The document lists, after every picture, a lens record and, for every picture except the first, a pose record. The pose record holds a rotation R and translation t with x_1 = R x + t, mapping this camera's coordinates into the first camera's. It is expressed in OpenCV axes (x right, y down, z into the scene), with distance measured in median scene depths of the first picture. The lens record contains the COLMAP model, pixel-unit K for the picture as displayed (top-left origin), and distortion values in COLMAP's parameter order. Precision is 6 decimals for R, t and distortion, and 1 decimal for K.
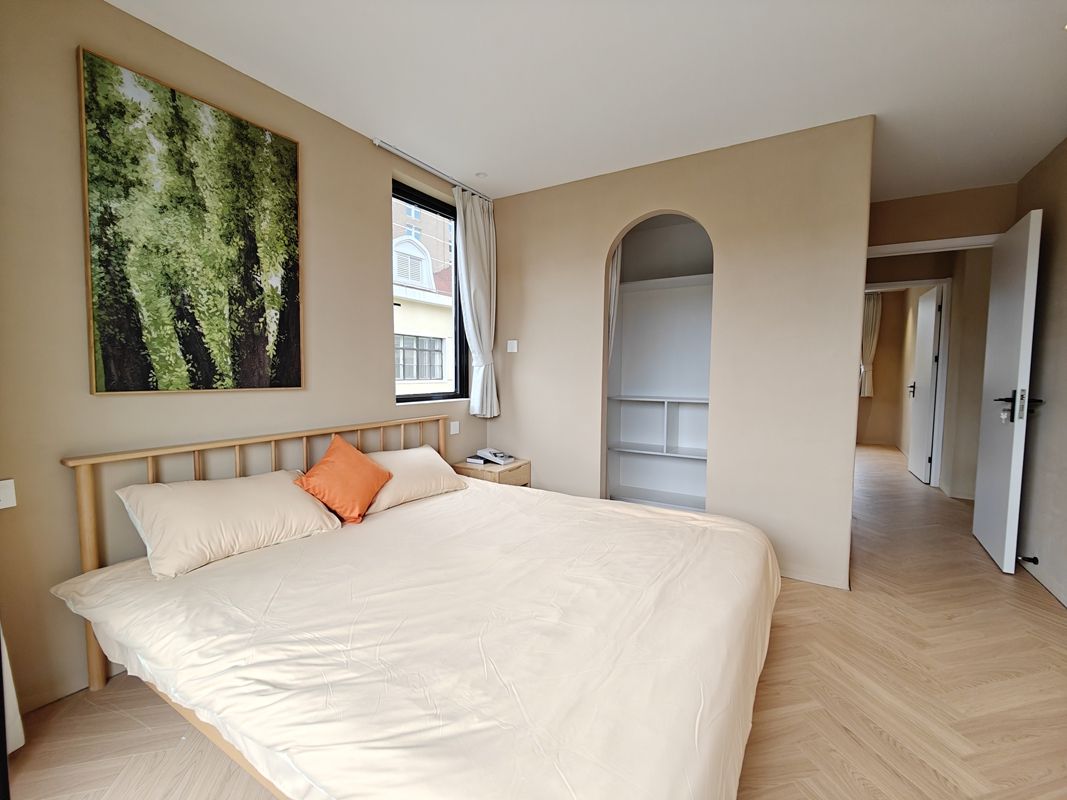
lens RADIAL K [[465.2, 0, 535.9], [0, 465.2, 403.2], [0, 0, 1]] dist [0.025747, -0.019578]
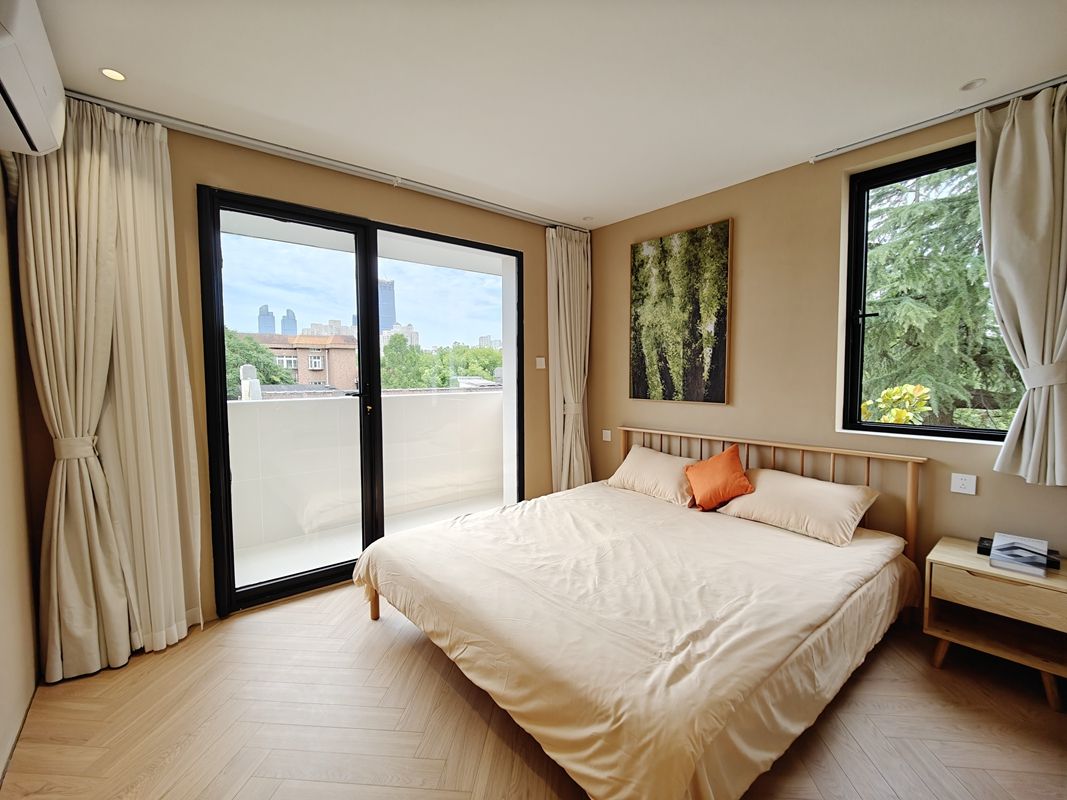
lens RADIAL K [[461.1, 0, 533.9], [0, 461.1, 406.8], [0, 0, 1]] dist [0.020751, -0.017721]
pose [[-0.324372, 0.059821, -0.944036, 1.070977], [-0.067536, 0.993987, 0.086192, -0.119707], [0.943516, 0.091715, -0.318381, 1.085322]]
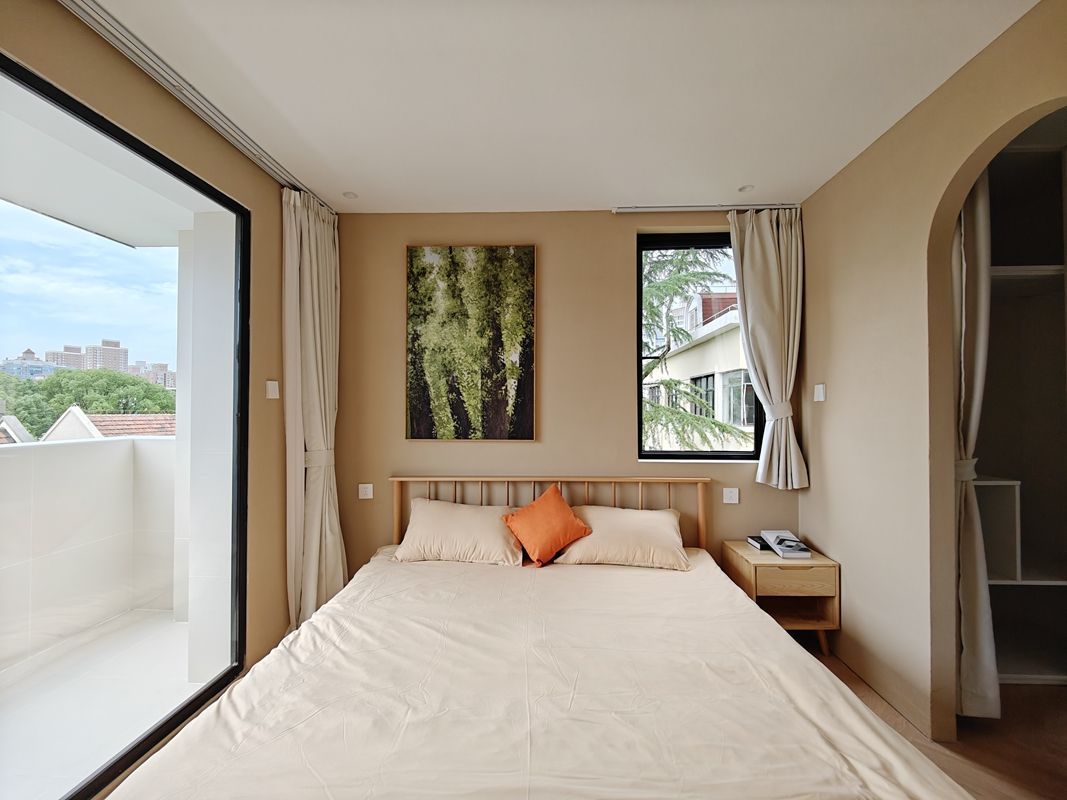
lens RADIAL K [[465.2, 0, 535.9], [0, 465.2, 403.2], [0, 0, 1]] dist [0.025747, -0.019578]
pose [[0.479655, -0.019841, -0.877233, 0.663380], [-0.059664, 0.996693, -0.055166, -0.075473], [0.875426, 0.078800, 0.476885, 0.508692]]
